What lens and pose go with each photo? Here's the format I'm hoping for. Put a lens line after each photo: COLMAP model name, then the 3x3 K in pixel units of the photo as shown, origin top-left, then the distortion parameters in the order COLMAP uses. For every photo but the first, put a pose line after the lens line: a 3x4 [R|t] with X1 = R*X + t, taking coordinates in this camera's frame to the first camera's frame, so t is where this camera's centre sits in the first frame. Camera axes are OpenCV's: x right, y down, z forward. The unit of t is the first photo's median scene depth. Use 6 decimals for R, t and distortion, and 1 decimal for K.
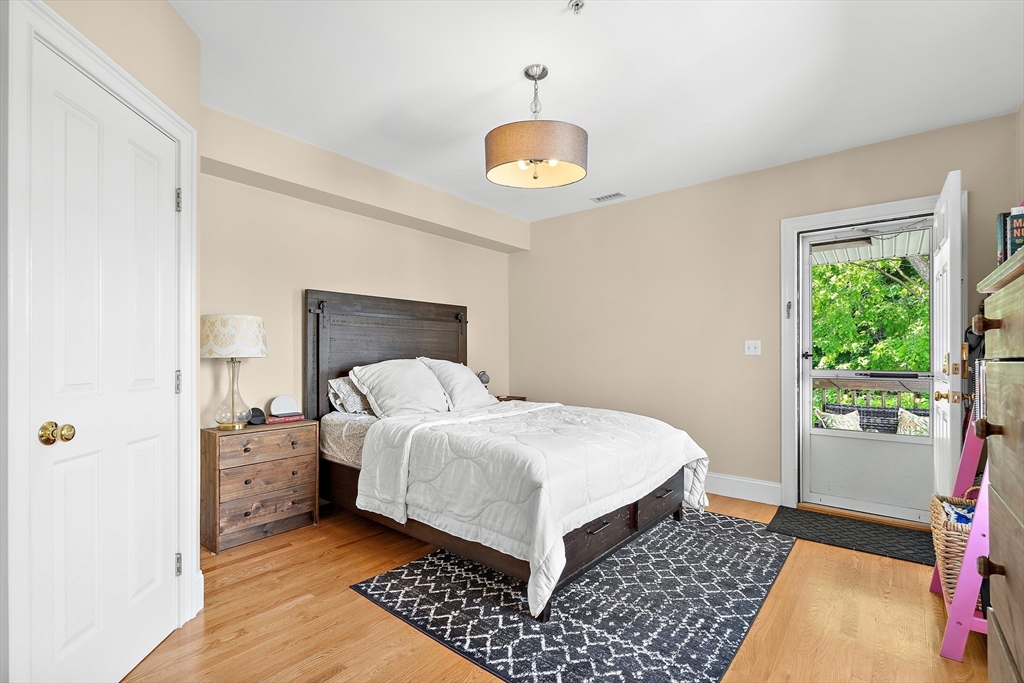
lens RADIAL K [[456.2, 0, 508.6], [0, 456.2, 342.0], [0, 0, 1]] dist [-0.004000, -0.000741]
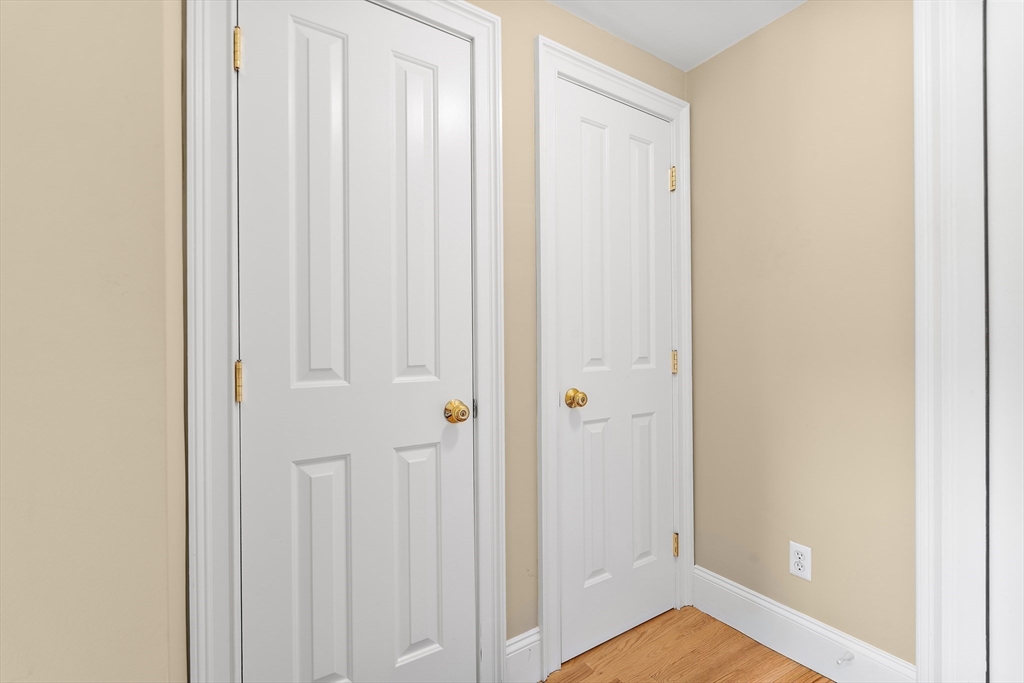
lens RADIAL K [[436.8, 0, 510.7], [0, 436.8, 331.6], [0, 0, 1]] dist [-0.000643, -0.000102]
pose [[0.438895, -0.002664, -0.898534, -0.032178], [0.020231, 0.999771, 0.006918, 0.010105], [0.898311, -0.021215, 0.438848, 0.328248]]
